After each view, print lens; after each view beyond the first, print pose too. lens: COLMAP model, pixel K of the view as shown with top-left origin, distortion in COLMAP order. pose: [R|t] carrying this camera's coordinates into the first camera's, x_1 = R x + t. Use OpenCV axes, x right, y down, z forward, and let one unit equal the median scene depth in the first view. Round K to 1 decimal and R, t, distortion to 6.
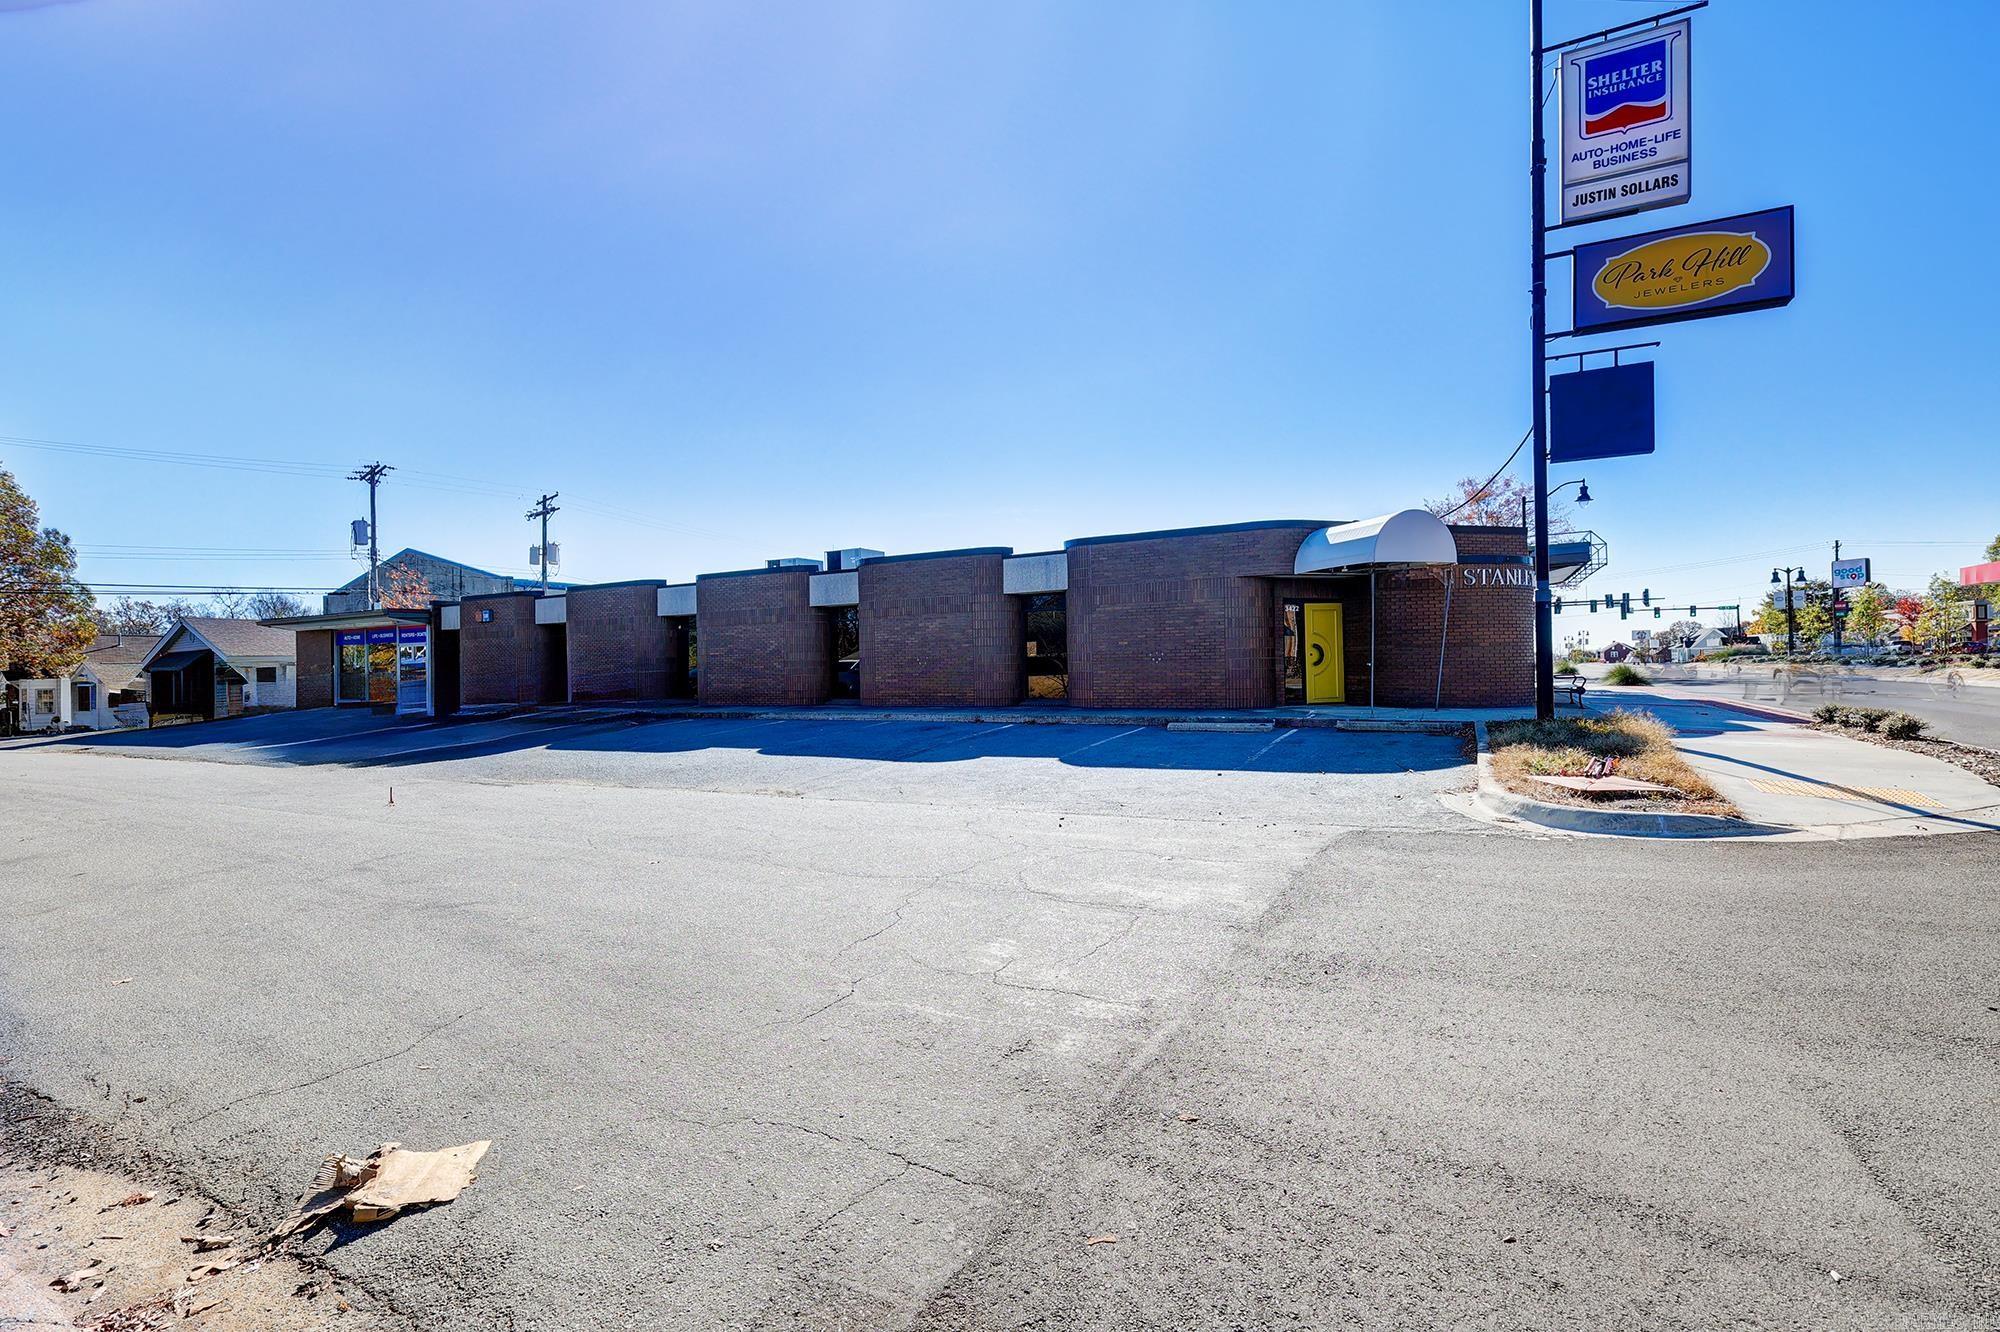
lens RADIAL K [[869.4, 0, 993.0], [0, 869.4, 712.0], [0, 0, 1]] dist [0.002787, -0.000665]
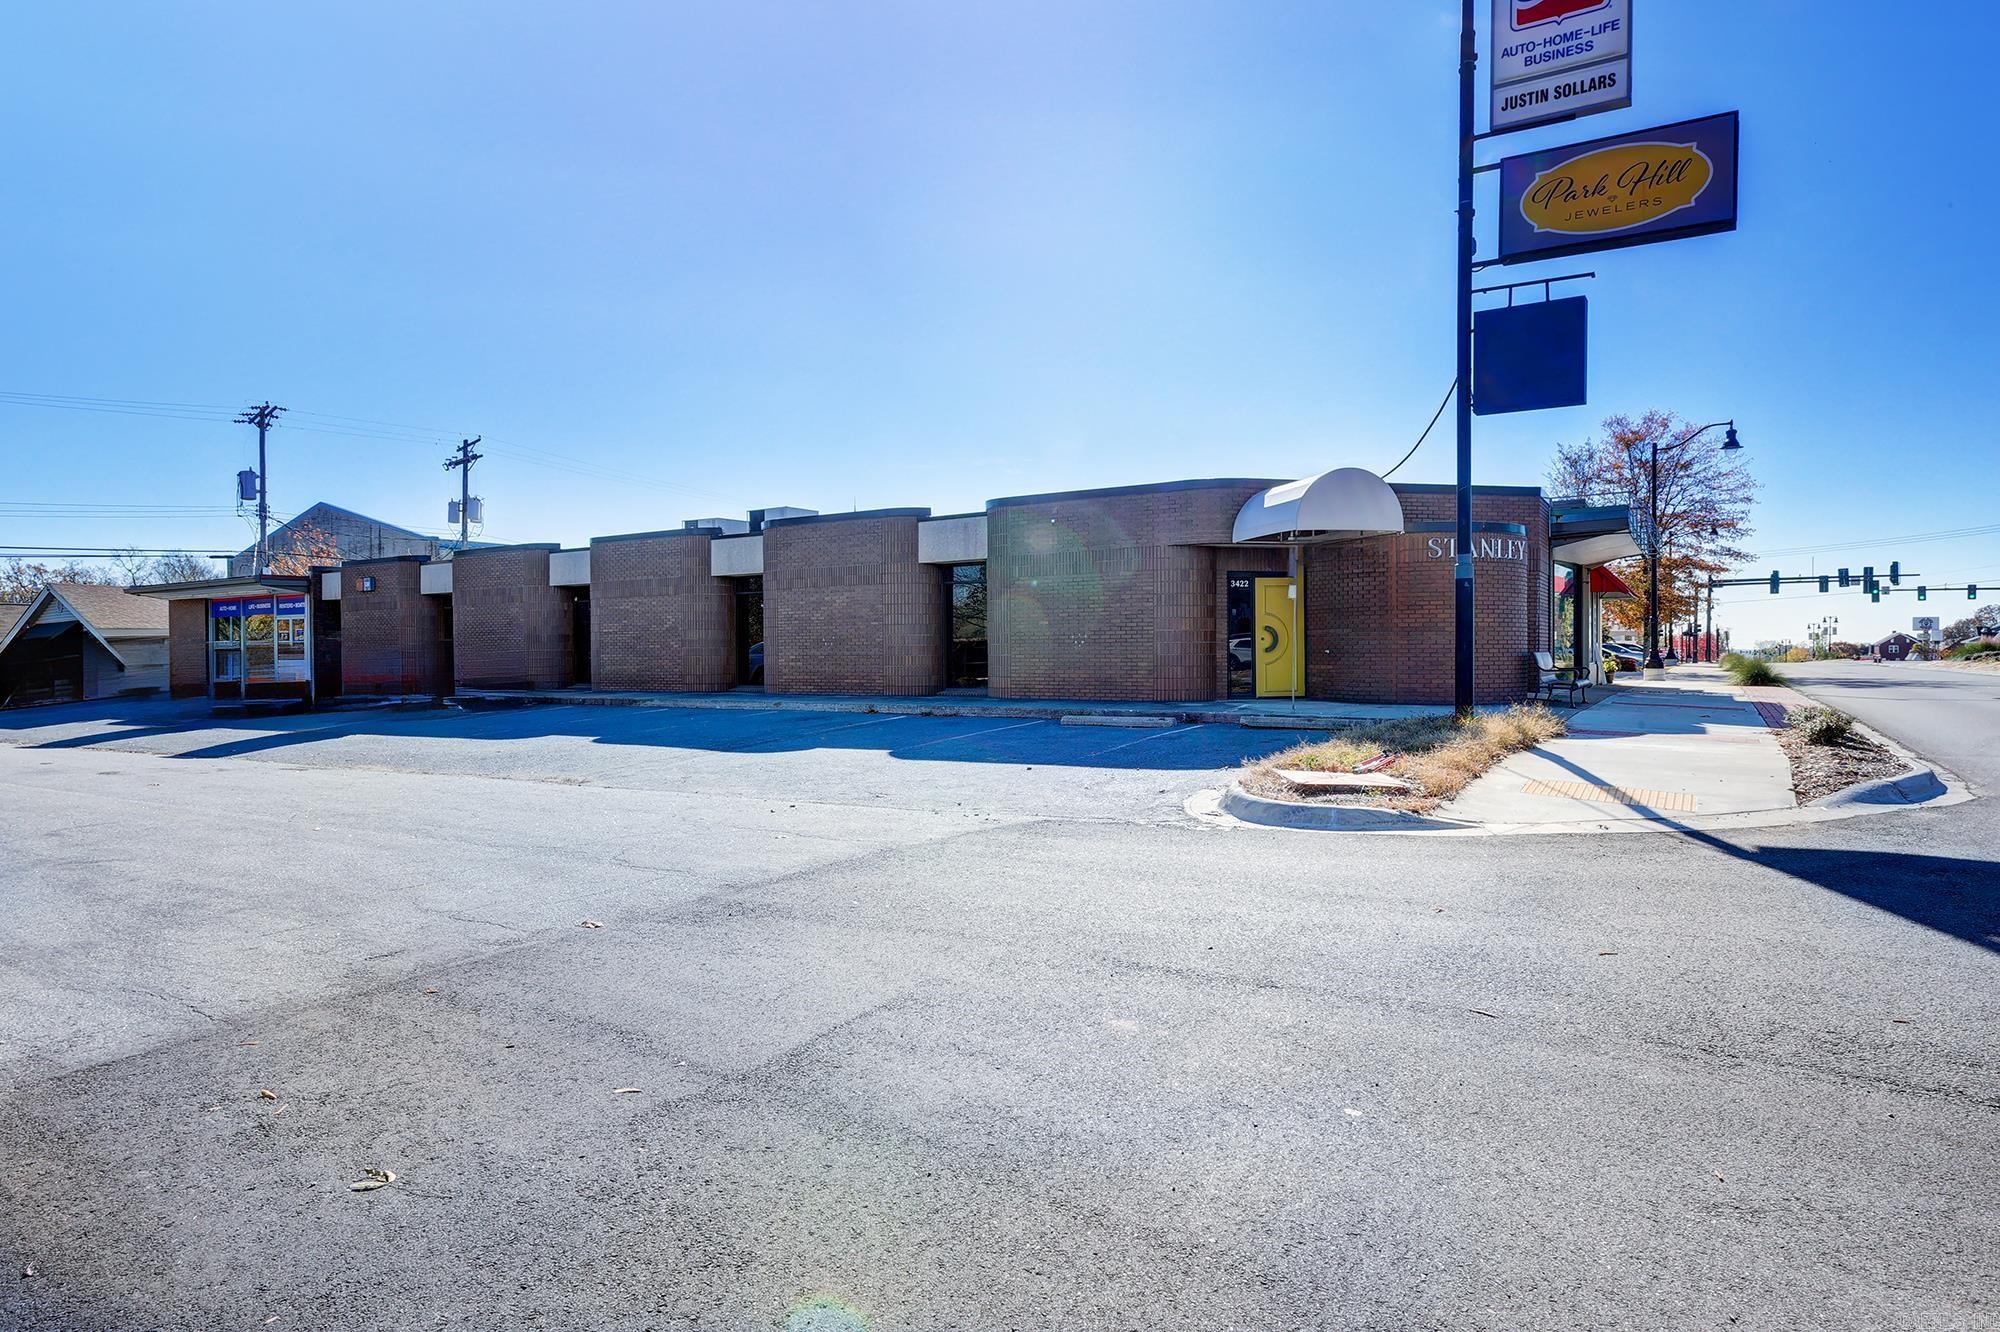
lens RADIAL K [[1112.7, 0, 1004.1], [0, 1112.7, 744.3], [0, 0, 1]] dist [-0.009492, 0.002114]
pose [[0.997579, 0.018200, -0.067113, 0.178412], [-0.016232, 0.999425, 0.029753, 0.007222], [0.067615, -0.028592, 0.997302, -0.083065]]
